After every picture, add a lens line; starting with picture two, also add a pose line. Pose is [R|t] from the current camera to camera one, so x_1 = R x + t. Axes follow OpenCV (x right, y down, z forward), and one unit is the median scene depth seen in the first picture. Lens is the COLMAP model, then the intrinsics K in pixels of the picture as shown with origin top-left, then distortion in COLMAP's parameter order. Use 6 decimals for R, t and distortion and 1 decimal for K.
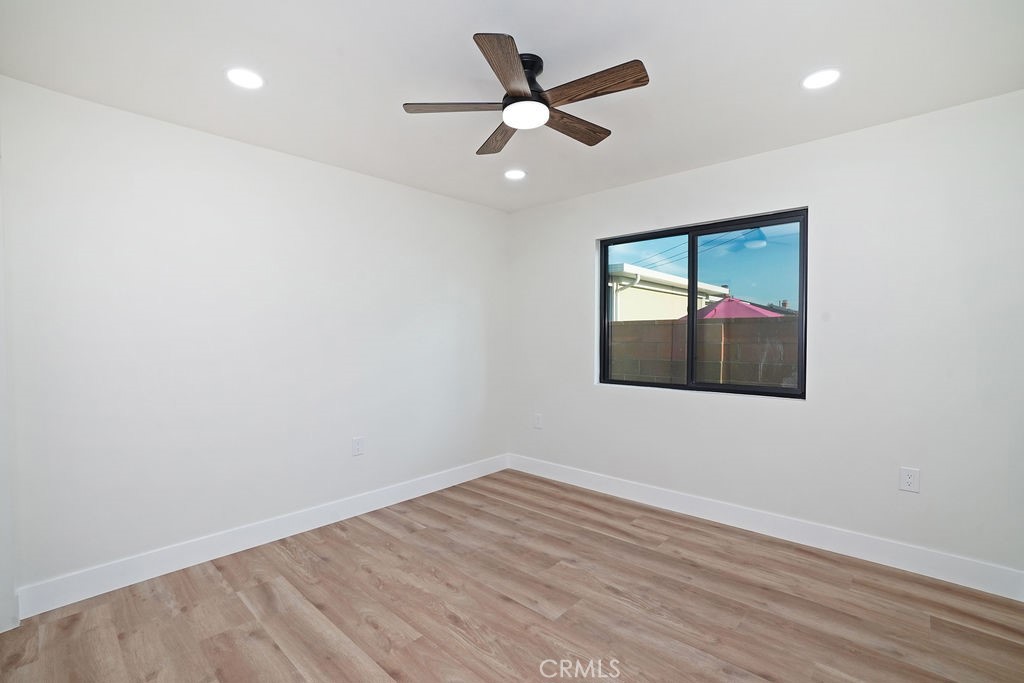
lens RADIAL K [[464.0, 0, 510.9], [0, 464.0, 342.4], [0, 0, 1]] dist [0.002321, 0.000420]
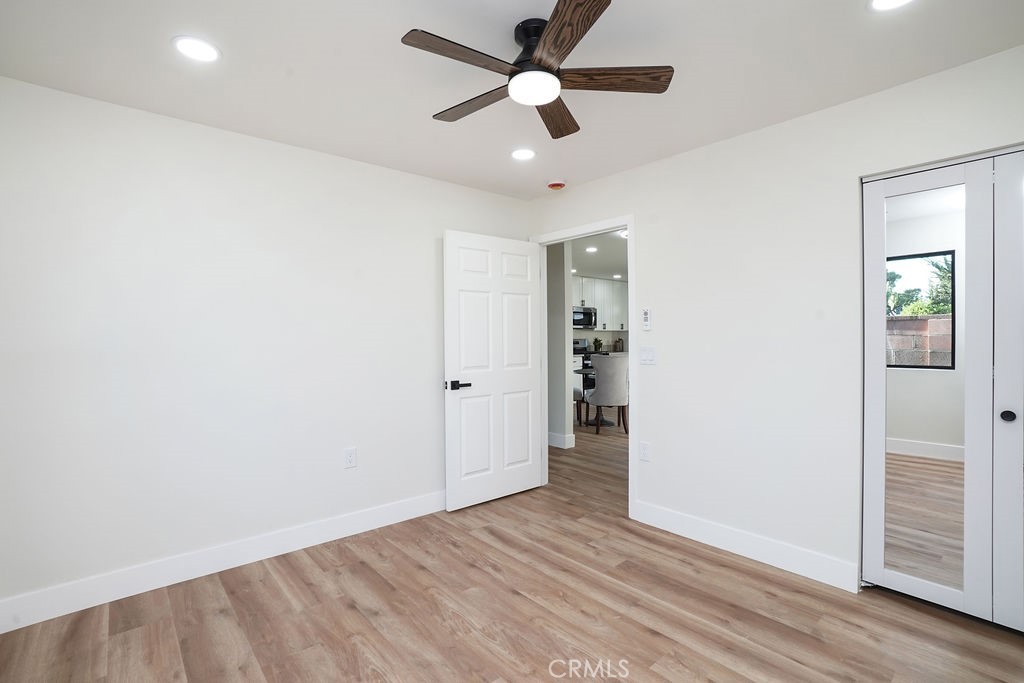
lens RADIAL K [[464.0, 0, 512.1], [0, 464.0, 339.7], [0, 0, 1]] dist [0.002321, 0.000420]
pose [[-0.993699, 0.006877, 0.111871, -0.029817], [0.009382, 0.999716, 0.021885, -0.034426], [-0.111689, 0.022797, -0.993482, 1.946787]]
